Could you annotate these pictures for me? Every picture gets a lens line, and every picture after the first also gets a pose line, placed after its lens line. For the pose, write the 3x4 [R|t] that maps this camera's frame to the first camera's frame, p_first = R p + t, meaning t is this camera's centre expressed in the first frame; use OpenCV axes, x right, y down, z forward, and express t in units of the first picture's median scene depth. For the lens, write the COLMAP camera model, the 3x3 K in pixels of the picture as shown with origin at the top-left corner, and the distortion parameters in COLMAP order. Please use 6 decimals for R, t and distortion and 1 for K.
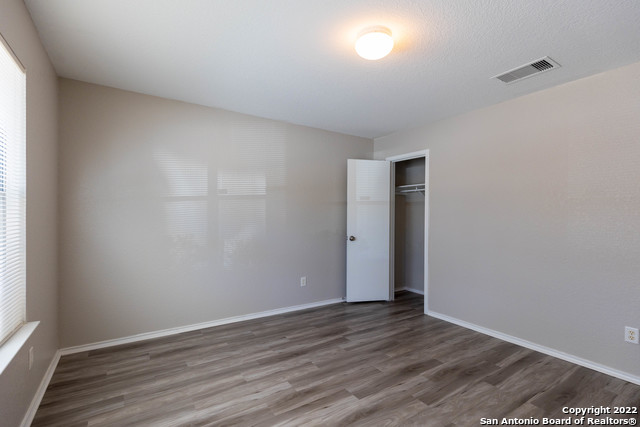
lens RADIAL K [[291.2, 0, 313.4], [0, 291.2, 215.5], [0, 0, 1]] dist [0.010217, -0.002152]
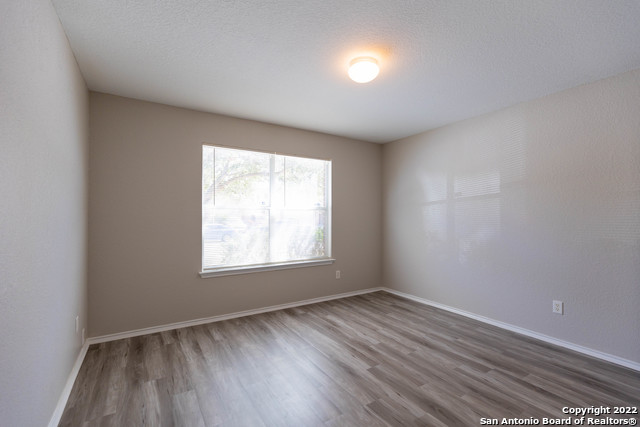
lens RADIAL K [[291.2, 0, 330.9], [0, 291.2, 218.9], [0, 0, 1]] dist [0.010217, -0.002152]
pose [[0.020010, 0.006019, -0.999782, 0.939063], [-0.000051, 0.999982, 0.006019, 0.005075], [0.999800, -0.000069, 0.020009, 0.583138]]
